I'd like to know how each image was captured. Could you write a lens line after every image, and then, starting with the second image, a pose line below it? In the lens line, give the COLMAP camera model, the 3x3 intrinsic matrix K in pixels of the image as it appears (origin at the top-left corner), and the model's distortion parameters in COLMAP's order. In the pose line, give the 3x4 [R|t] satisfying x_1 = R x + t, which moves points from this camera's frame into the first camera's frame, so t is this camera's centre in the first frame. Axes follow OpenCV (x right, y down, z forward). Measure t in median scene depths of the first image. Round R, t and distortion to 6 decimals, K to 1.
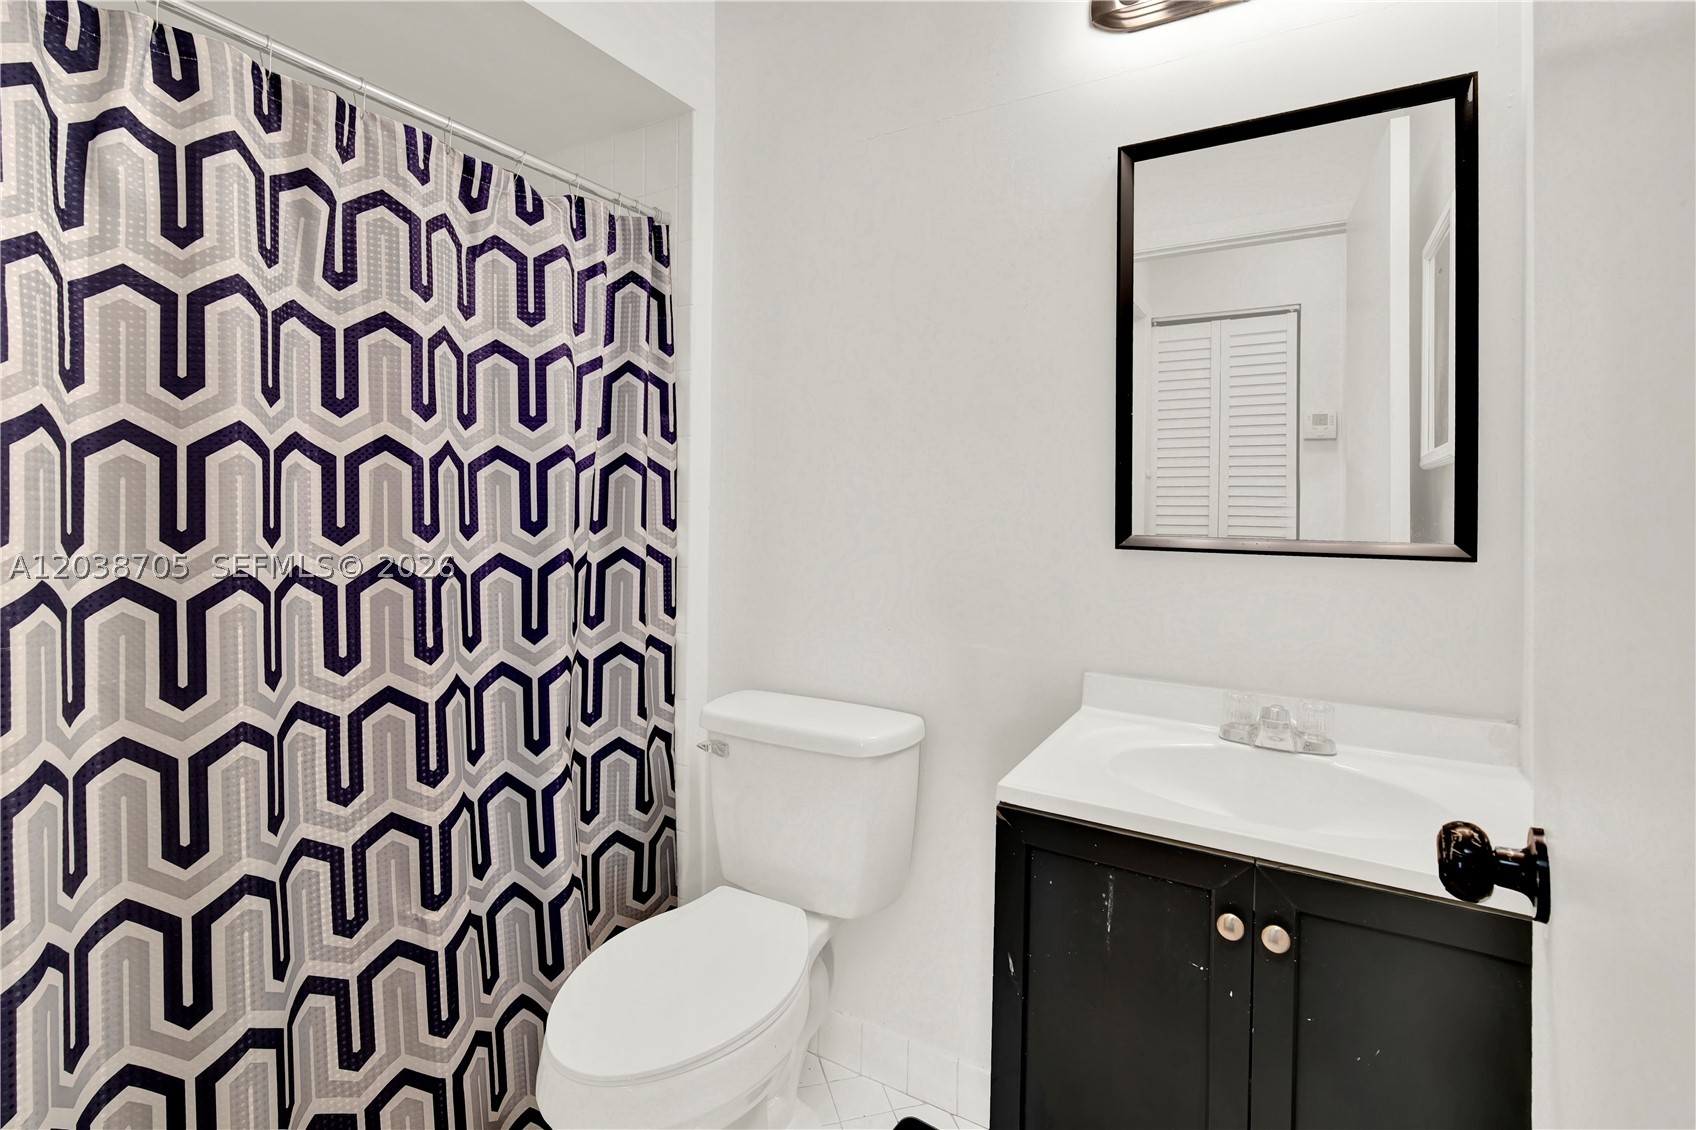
lens RADIAL K [[761.4, 0, 860.0], [0, 761.4, 550.8], [0, 0, 1]] dist [-0.004133, 0.000128]
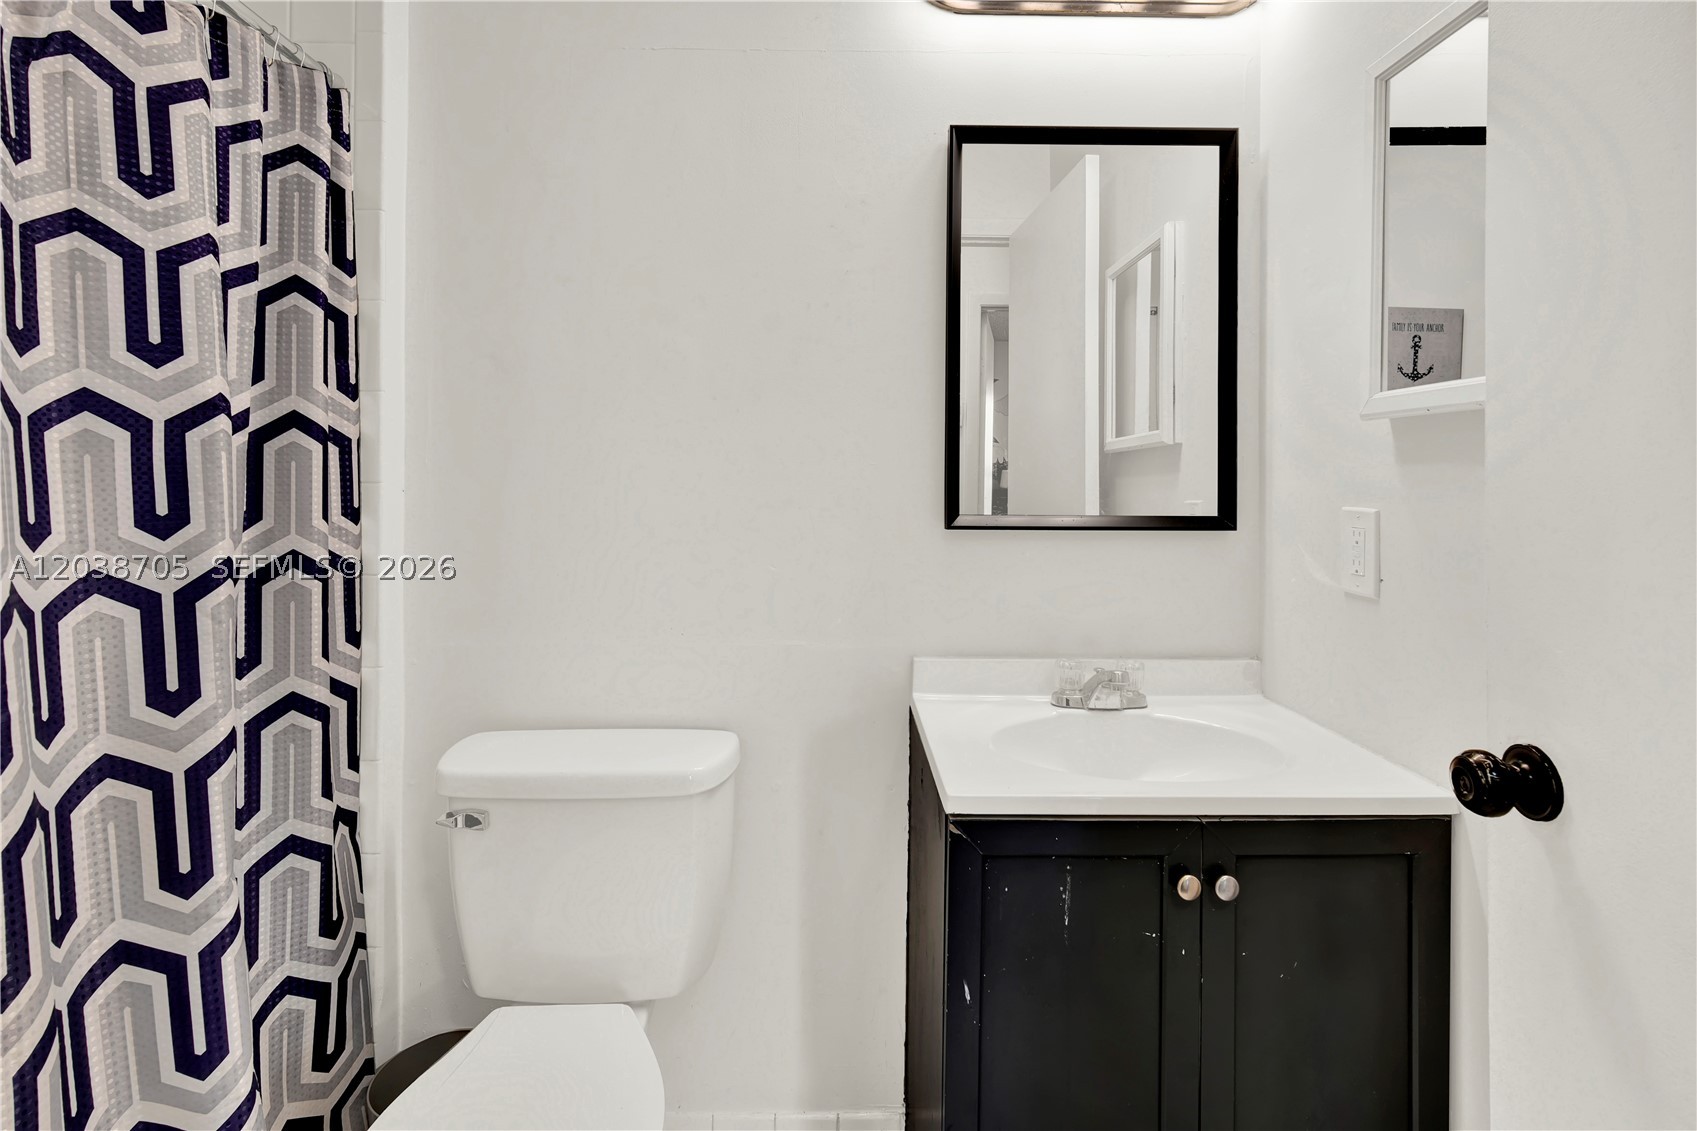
lens RADIAL K [[777.3, 0, 848.6], [0, 777.3, 518.0], [0, 0, 1]] dist [-0.003086, 0.000584]
pose [[0.862838, -0.024824, 0.504871, -0.261729], [0.035000, 0.999330, -0.010679, -0.009953], [-0.504268, 0.026885, 0.863129, 0.179240]]
